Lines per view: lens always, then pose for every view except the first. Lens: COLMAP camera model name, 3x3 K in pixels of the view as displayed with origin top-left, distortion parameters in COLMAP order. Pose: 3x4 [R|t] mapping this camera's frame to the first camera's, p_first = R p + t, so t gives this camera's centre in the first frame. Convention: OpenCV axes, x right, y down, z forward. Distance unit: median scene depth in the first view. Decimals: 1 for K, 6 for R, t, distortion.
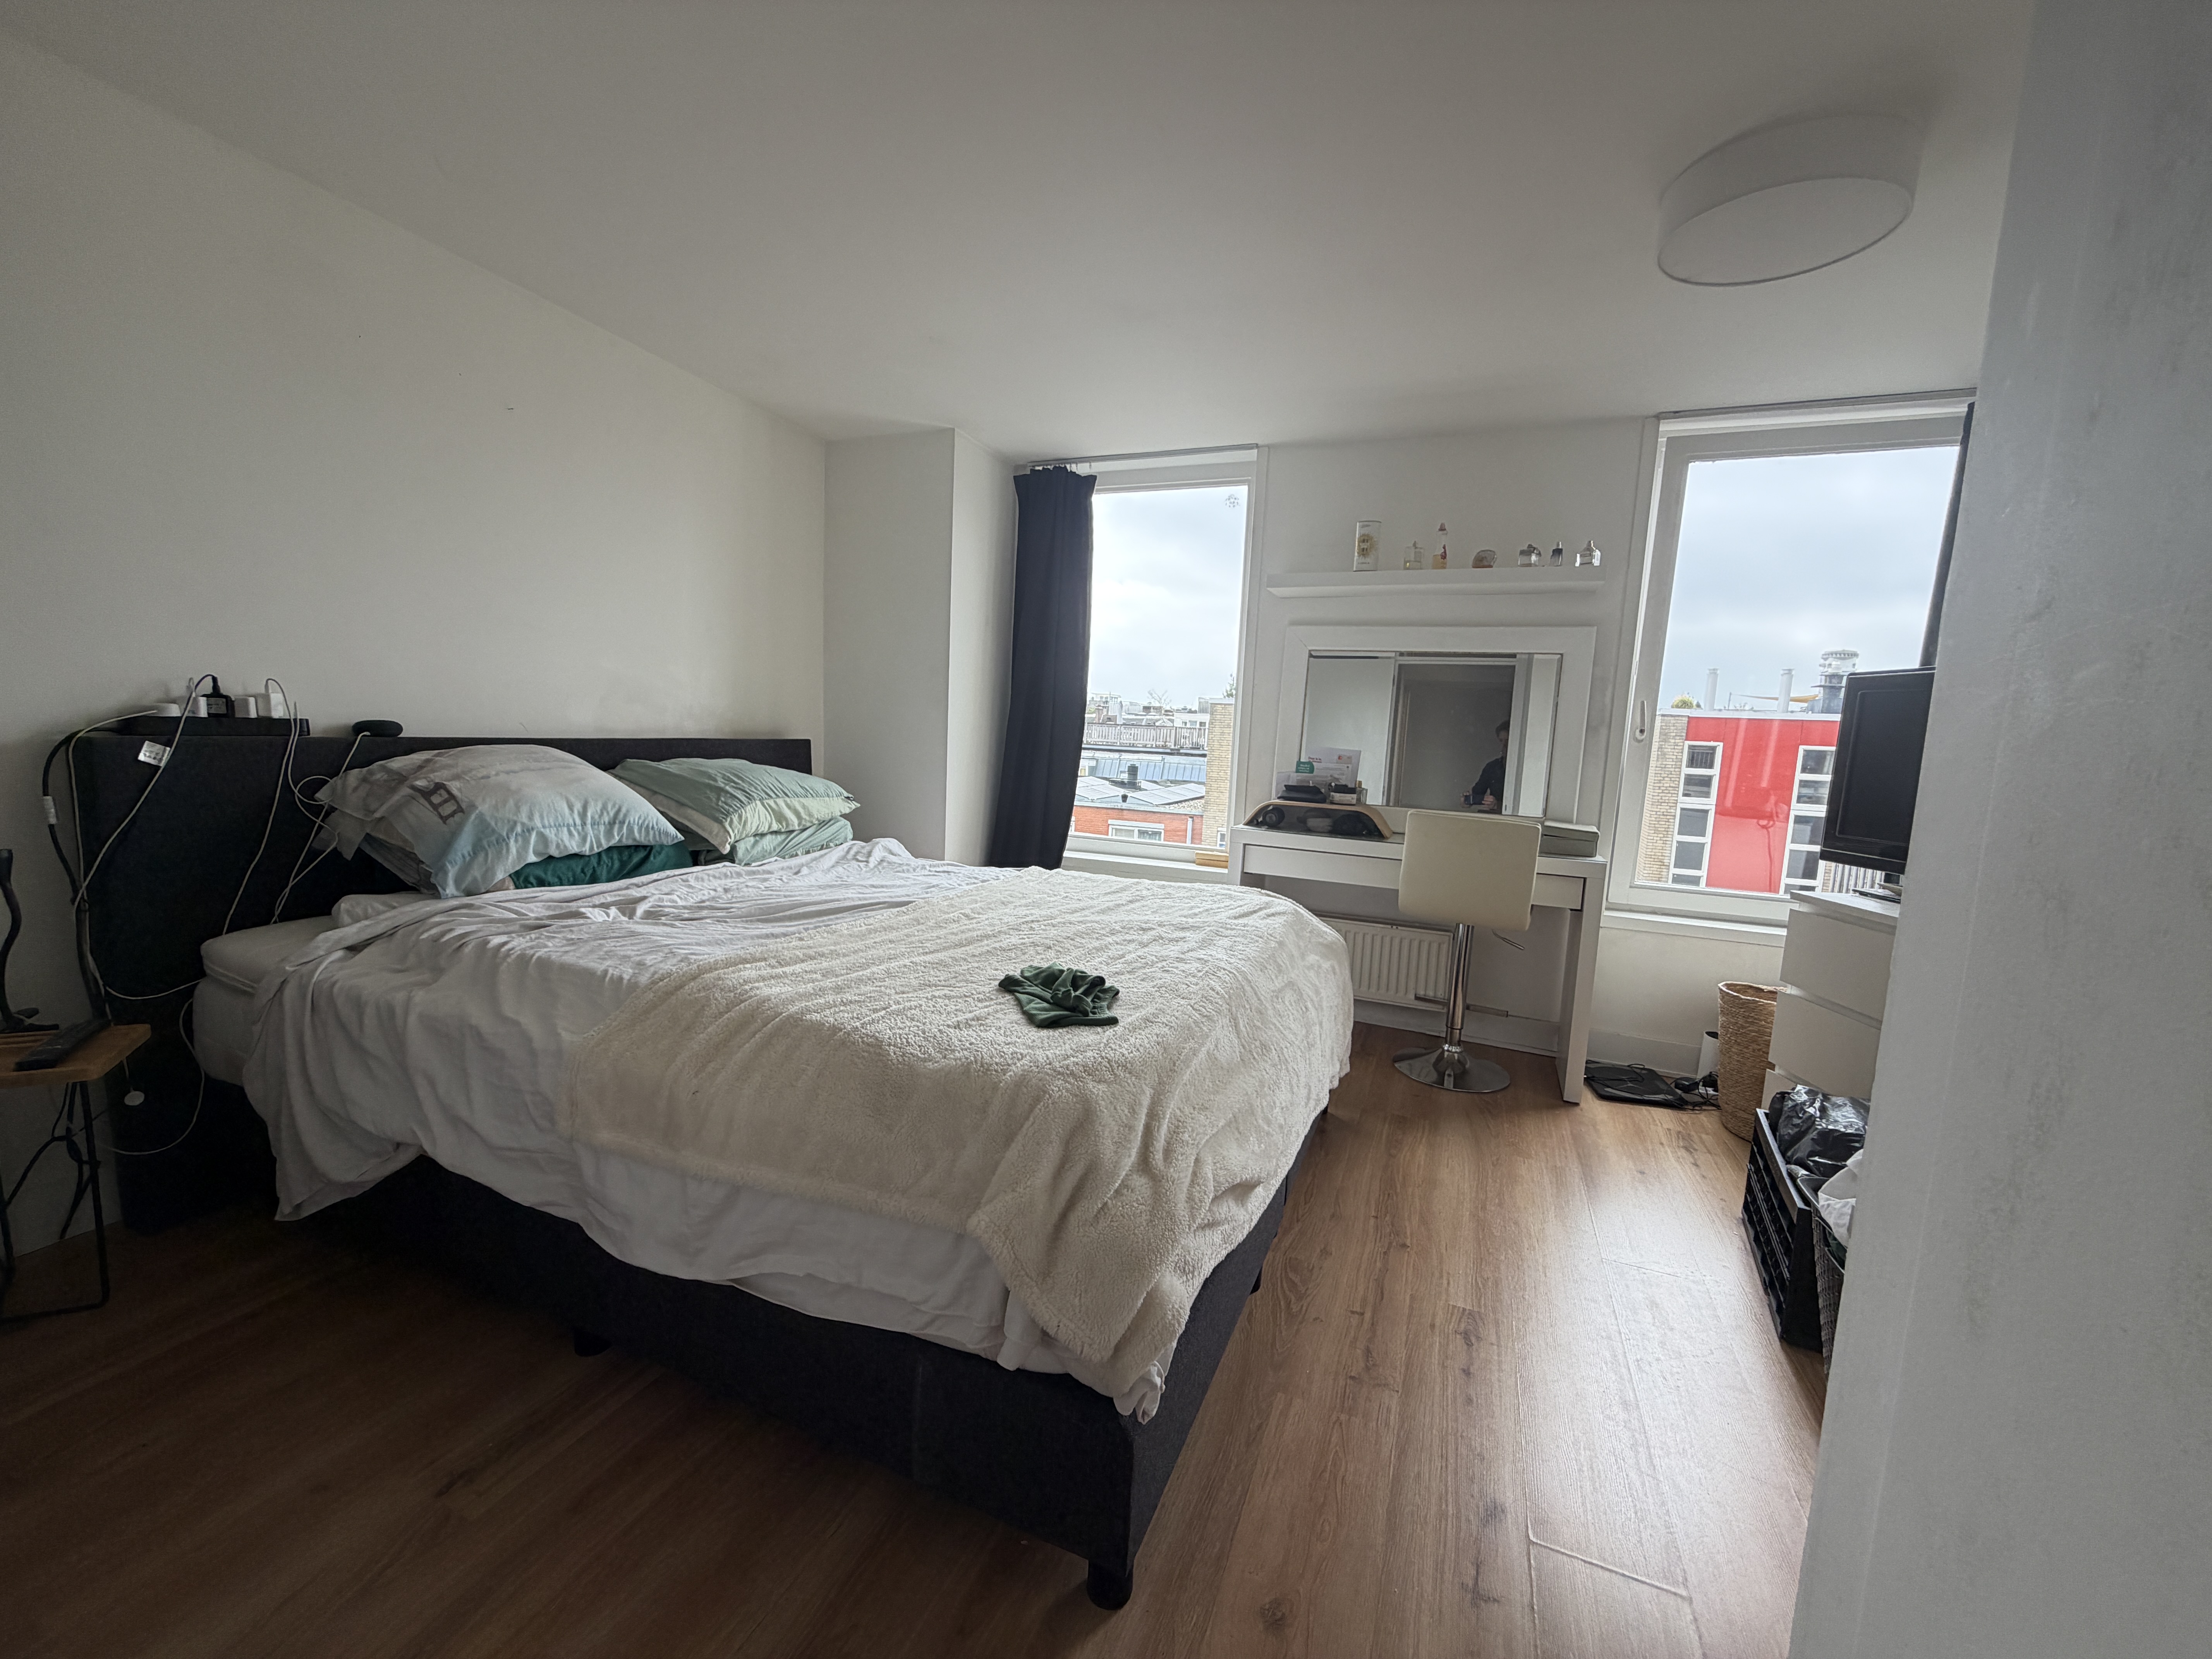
lens RADIAL K [[880.8, 0, 1104.3], [0, 880.8, 832.3], [0, 0, 1]] dist [0.000966, -0.000300]
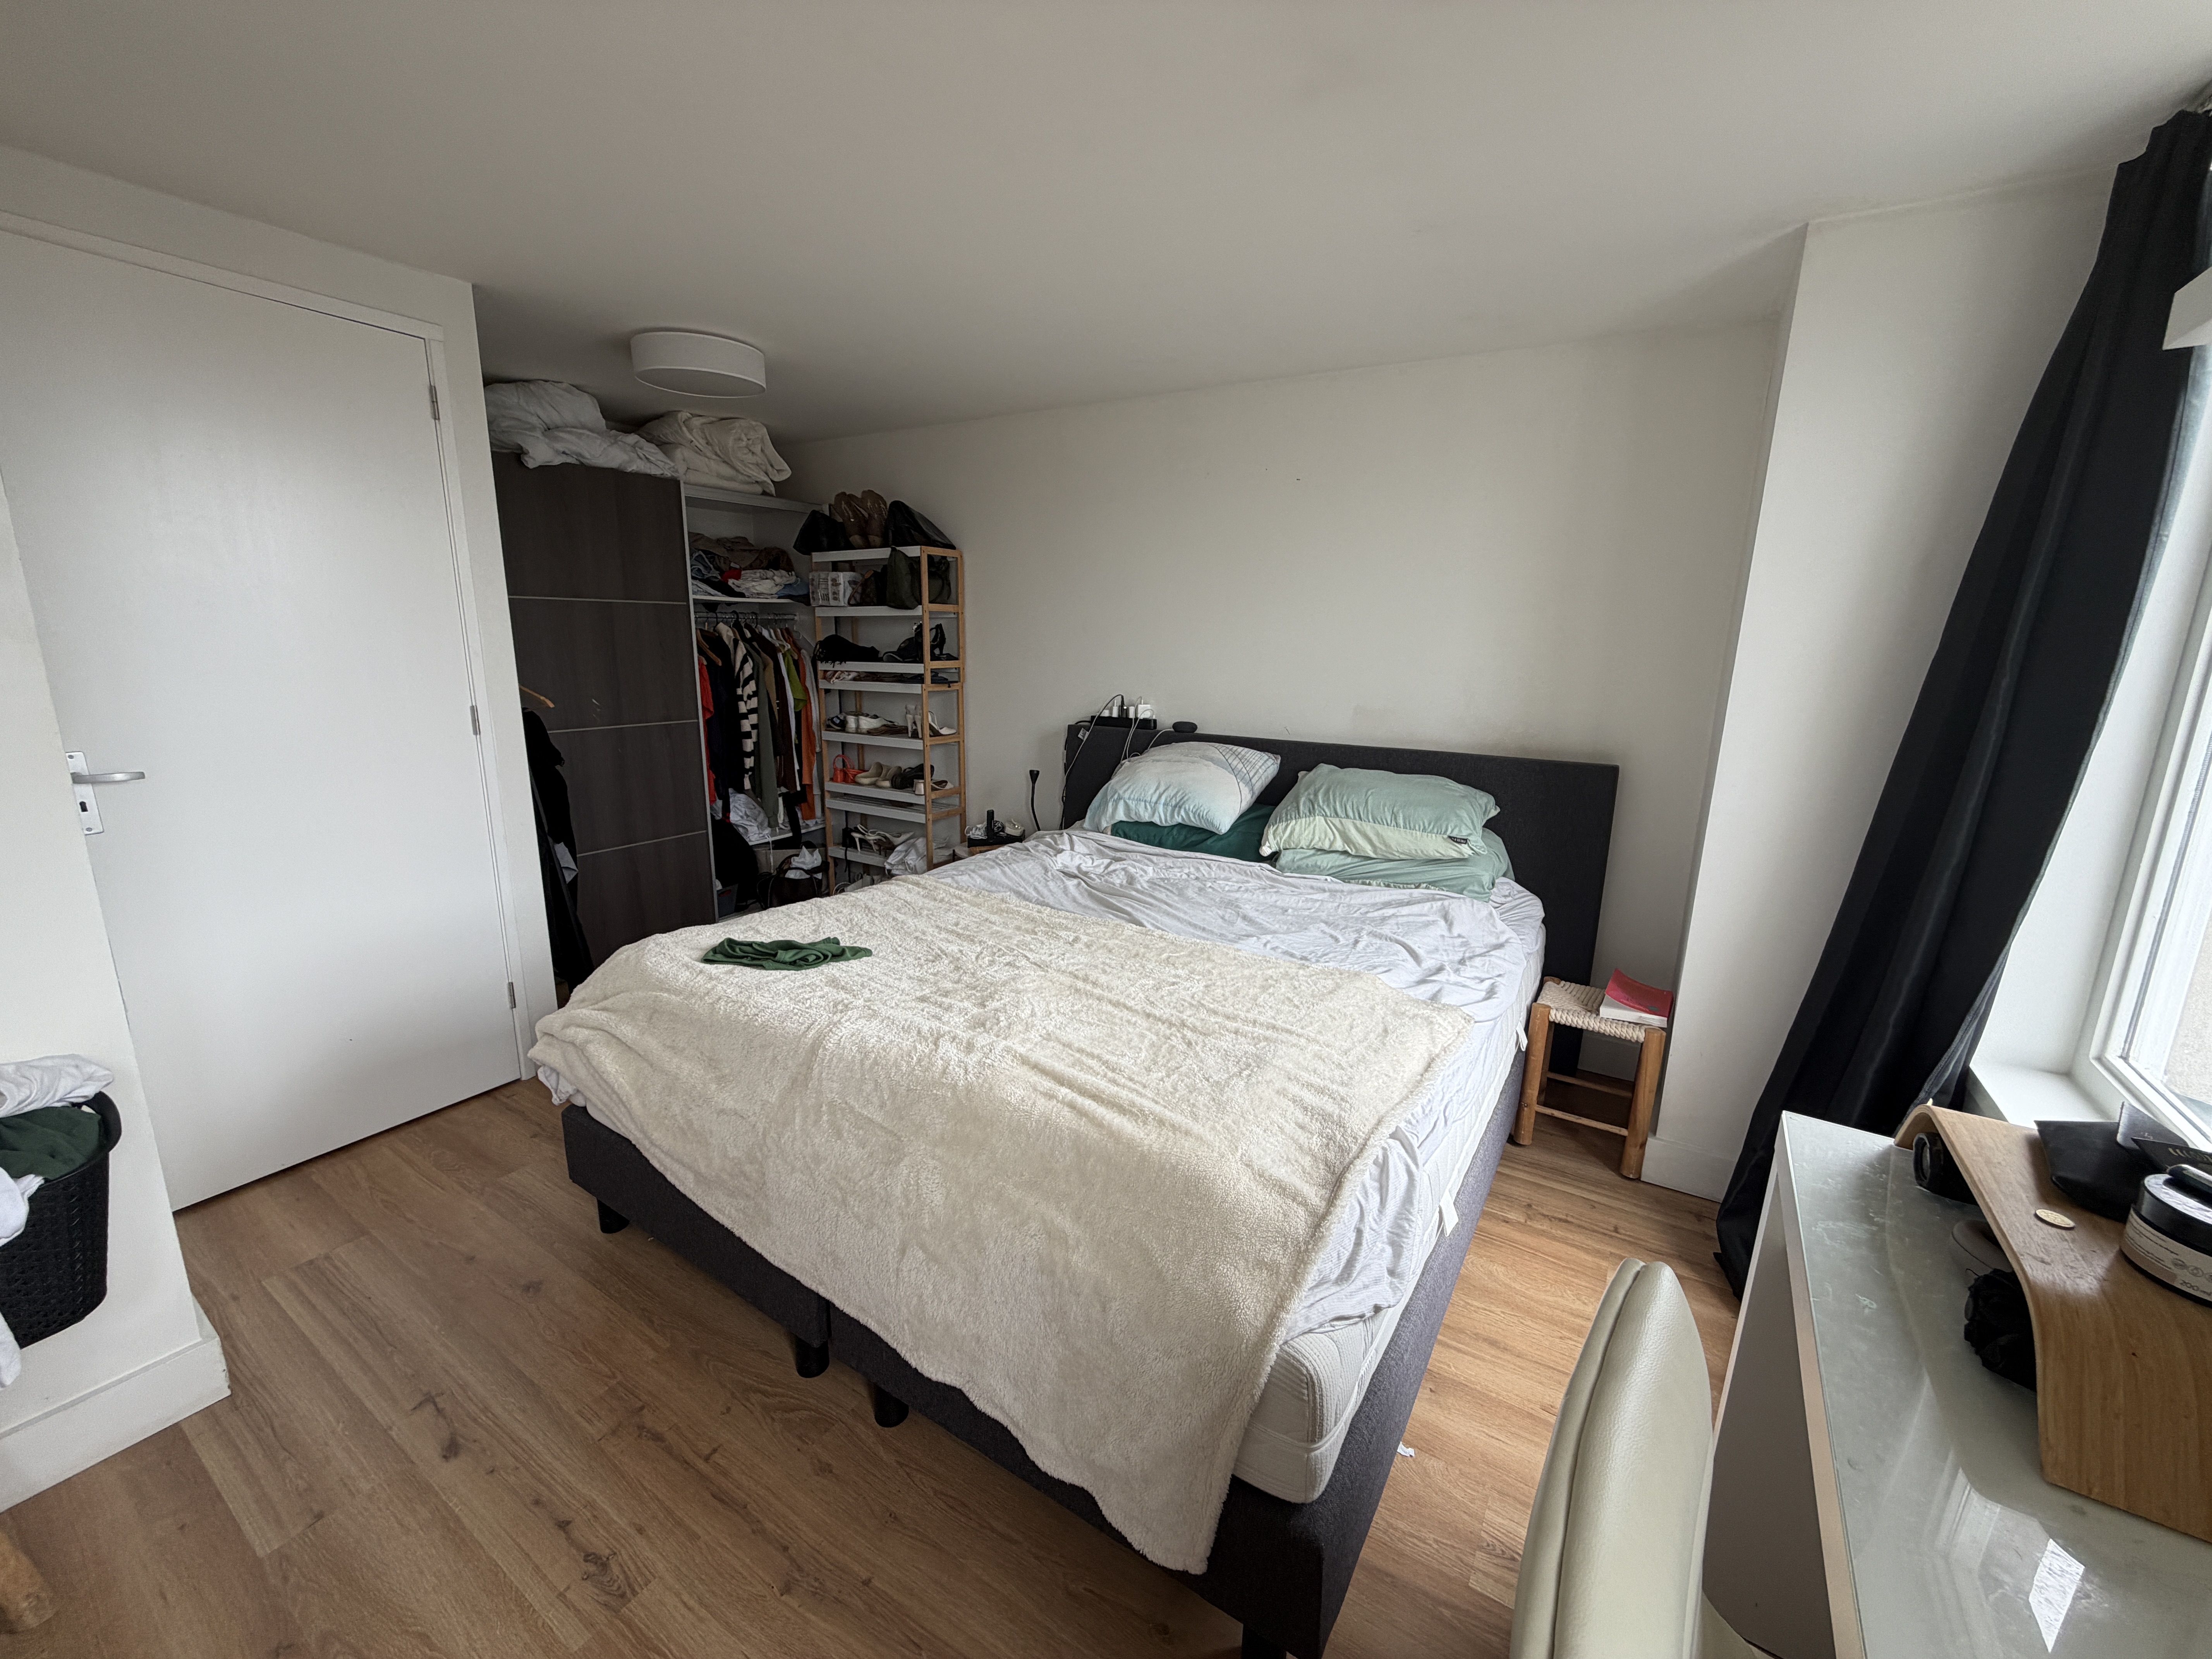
lens RADIAL K [[880.8, 0, 1099.9], [0, 880.8, 837.9], [0, 0, 1]] dist [0.000966, -0.000300]
pose [[-0.179563, 0.167311, -0.969414, 0.703242], [-0.140489, 0.970969, 0.193602, -0.191757], [0.973663, 0.170955, -0.150845, 1.030871]]
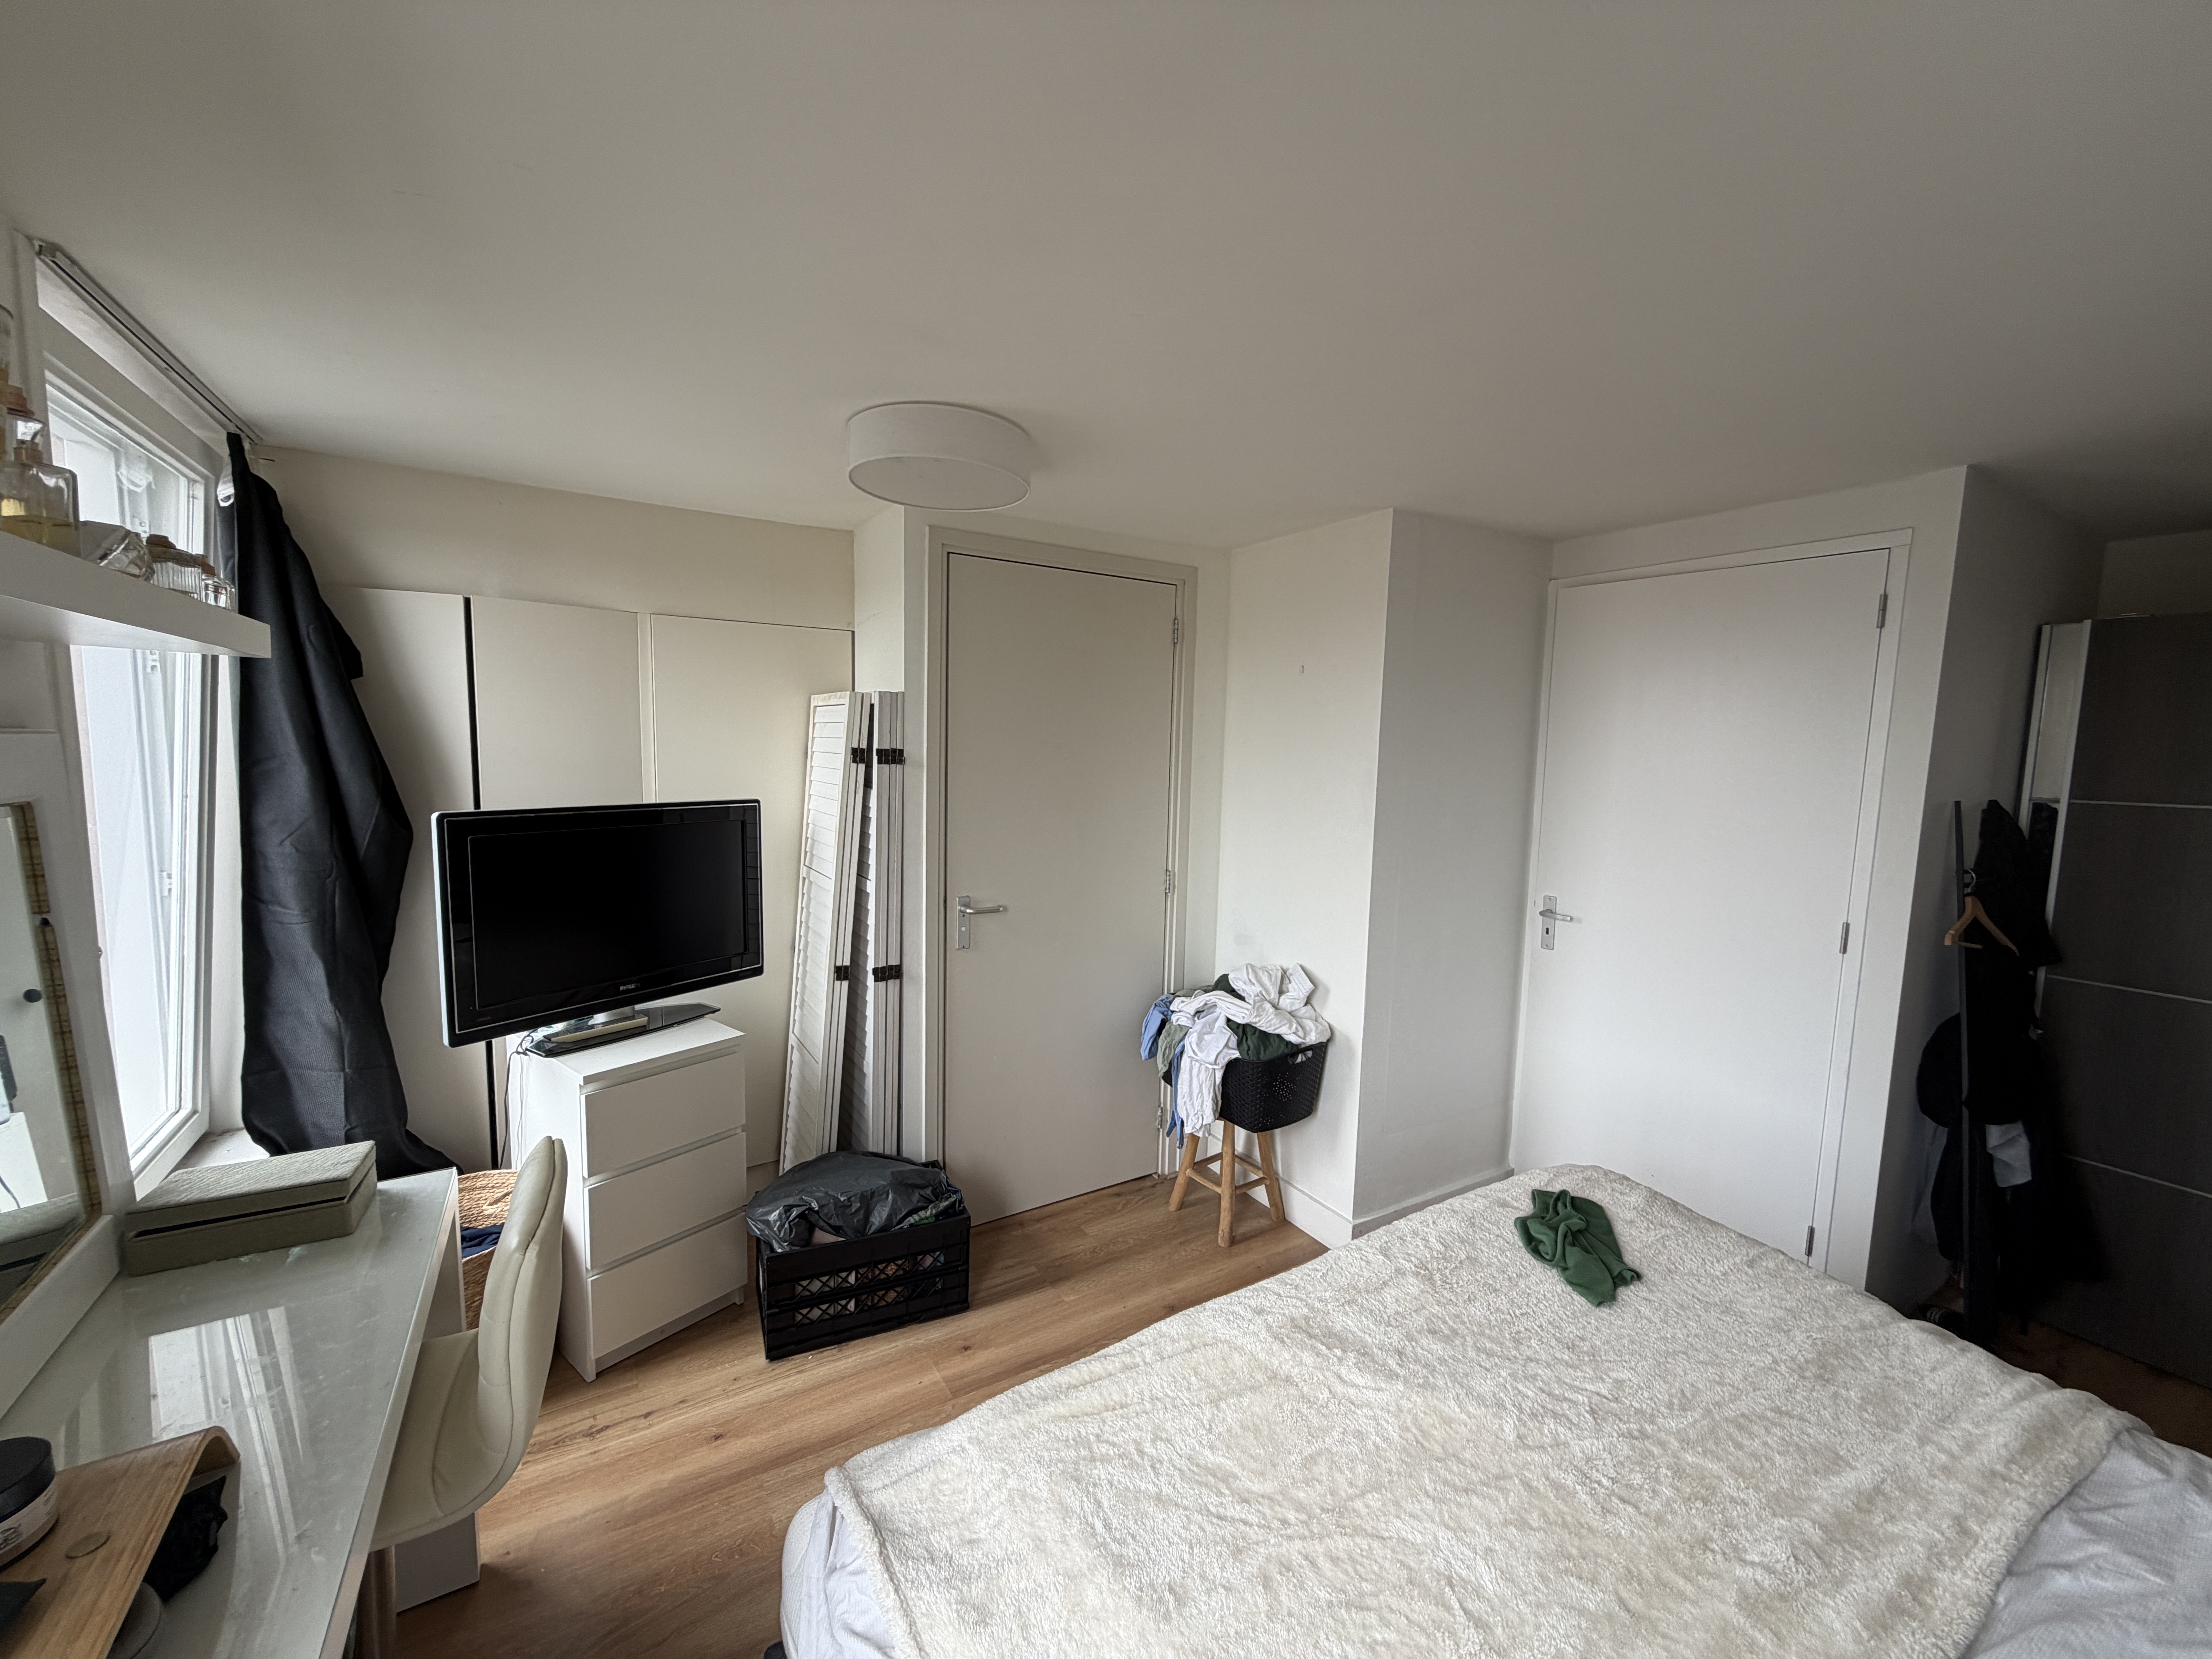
lens RADIAL K [[880.8, 0, 1099.4], [0, 880.8, 833.5], [0, 0, 1]] dist [0.000966, -0.000300]
pose [[-0.808834, -0.127881, 0.573963, -0.097516], [0.004250, 0.974770, 0.223172, -0.351761], [-0.588022, 0.182948, -0.787884, 1.345151]]
